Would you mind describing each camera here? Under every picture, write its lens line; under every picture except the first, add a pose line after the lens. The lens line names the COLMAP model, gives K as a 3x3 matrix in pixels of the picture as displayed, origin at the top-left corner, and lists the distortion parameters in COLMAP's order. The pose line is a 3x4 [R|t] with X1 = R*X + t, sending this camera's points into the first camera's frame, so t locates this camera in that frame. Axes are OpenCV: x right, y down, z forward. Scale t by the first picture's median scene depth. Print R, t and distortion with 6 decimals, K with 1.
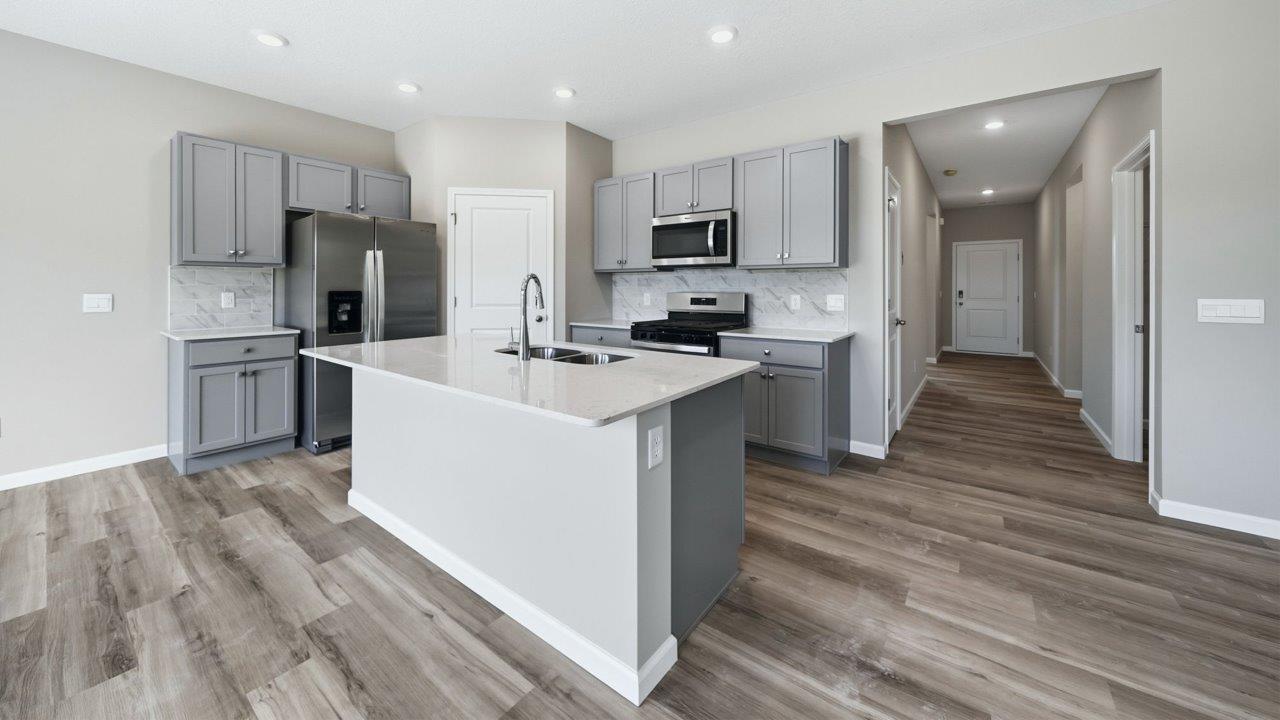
lens RADIAL K [[453.4, 0, 633.6], [0, 453.4, 284.7], [0, 0, 1]] dist [-0.006066, 0.000628]
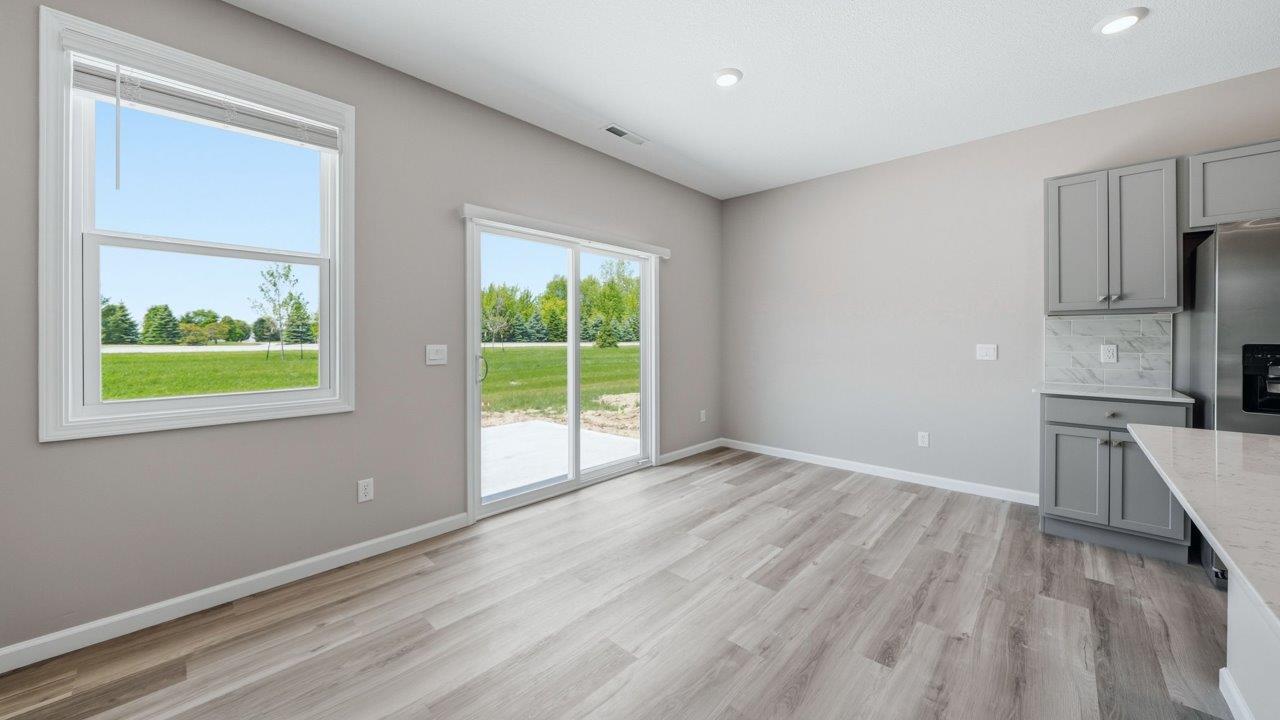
lens RADIAL K [[453.4, 0, 645.4], [0, 453.4, 338.1], [0, 0, 1]] dist [-0.006066, 0.000628]
pose [[-0.094530, -0.001692, -0.995521, 0.044477], [0.004498, 0.999988, -0.002127, 0.002727], [0.995512, -0.004679, -0.094521, 0.214175]]
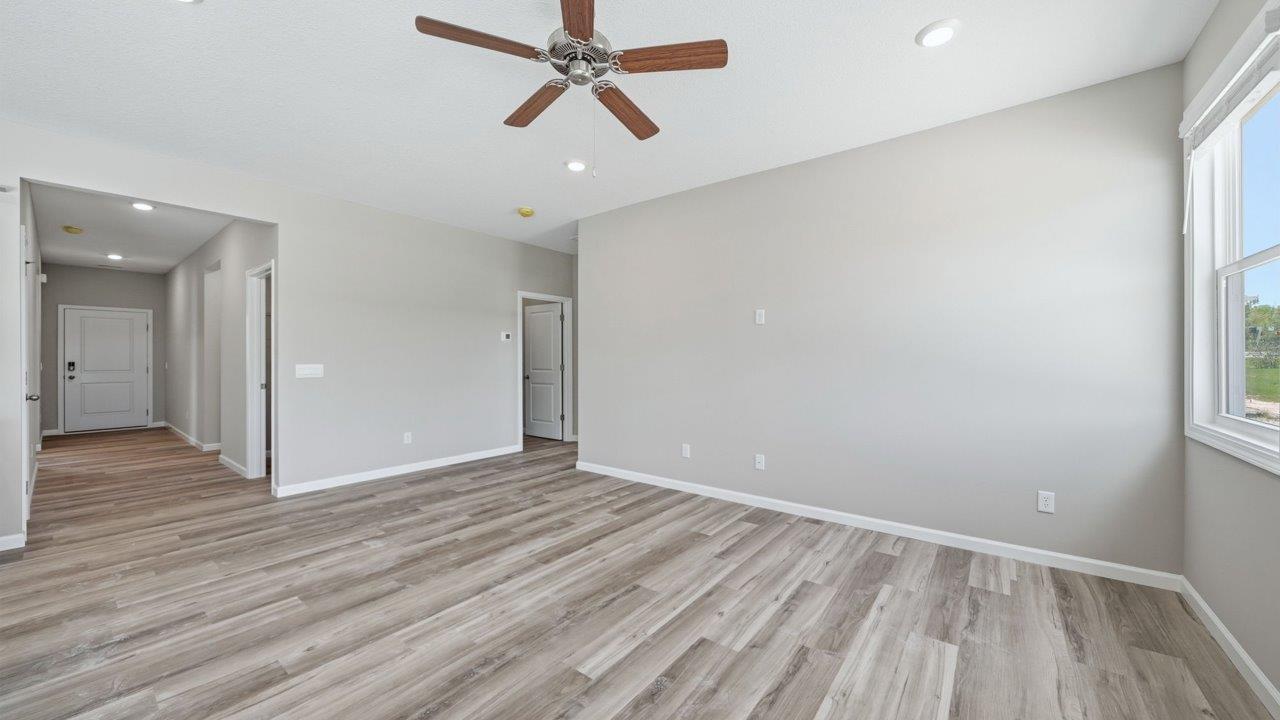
lens RADIAL K [[453.4, 0, 654.8], [0, 453.4, 360.6], [0, 0, 1]] dist [-0.006066, 0.000628]
pose [[-0.005546, -0.007101, 0.999959, -0.354232], [-0.004681, 0.999964, 0.007075, -0.002374], [-0.999974, -0.004641, -0.005579, -0.266776]]
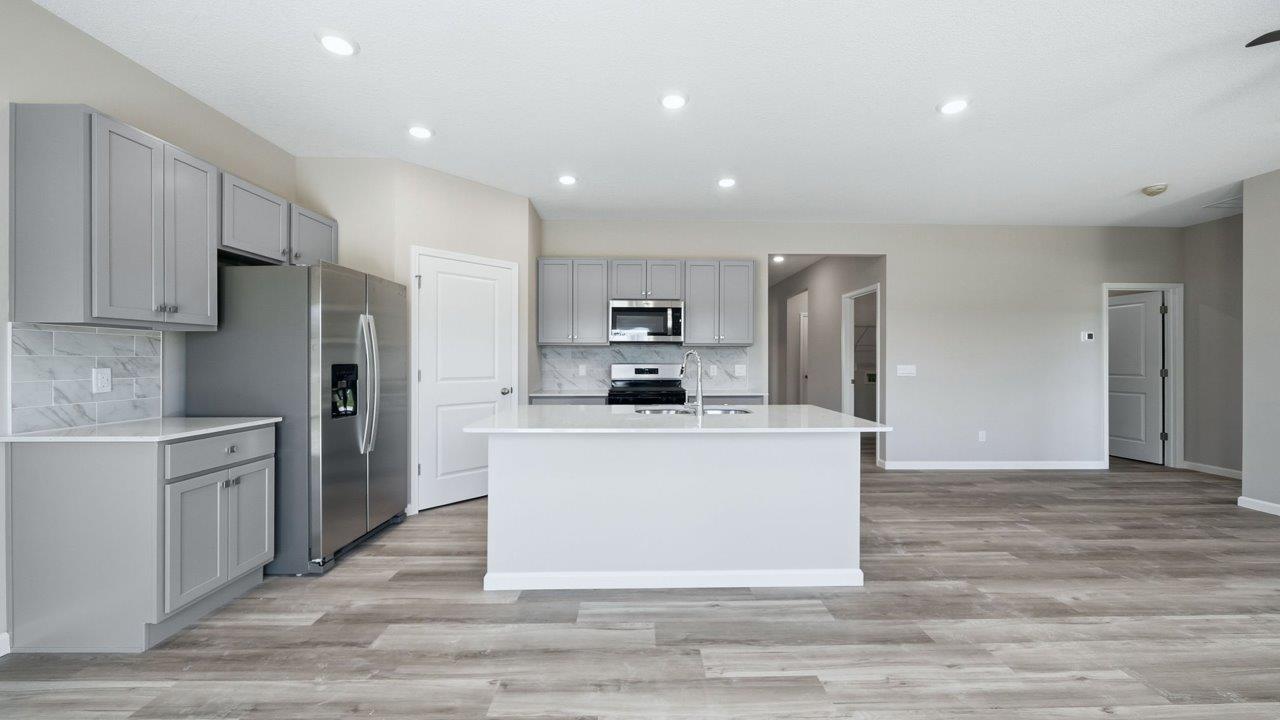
lens RADIAL K [[453.4, 0, 649.0], [0, 453.4, 357.2], [0, 0, 1]] dist [-0.006066, 0.000628]
pose [[0.780057, 0.003622, 0.625698, -0.740393], [-0.004460, 0.999990, -0.000228, -0.000989], [-0.625693, -0.002613, 0.780065, 0.040061]]
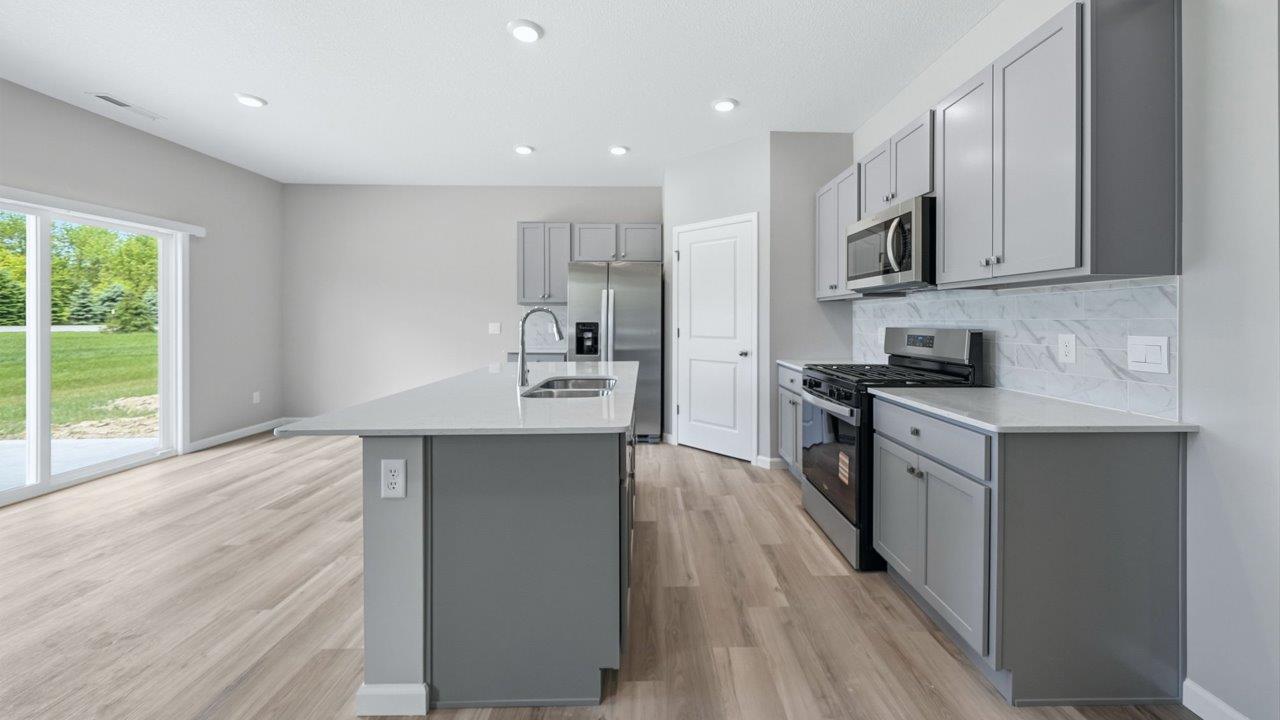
lens RADIAL K [[453.4, 0, 657.3], [0, 453.4, 317.2], [0, 0, 1]] dist [-0.006066, 0.000628]
pose [[0.627620, -0.004048, -0.778509, 0.512249], [0.004486, 0.999989, -0.001583, 0.002216], [0.778507, -0.002499, 0.627631, 0.355927]]
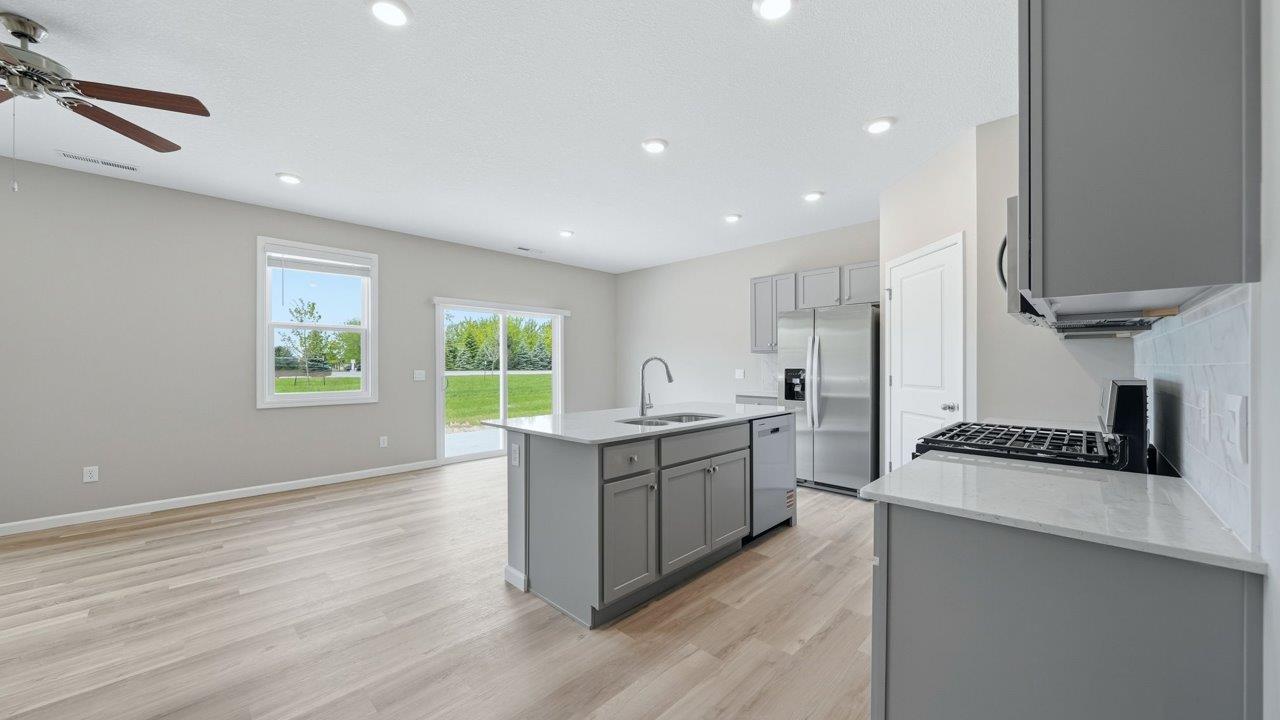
lens RADIAL K [[453.4, 0, 642.6], [0, 453.4, 362.9], [0, 0, 1]] dist [-0.006066, 0.000628]
pose [[-0.118265, -0.007562, -0.992953, 0.764025], [0.007765, 0.999933, -0.008540, 0.004720], [0.992952, -0.008720, -0.118199, 0.737517]]
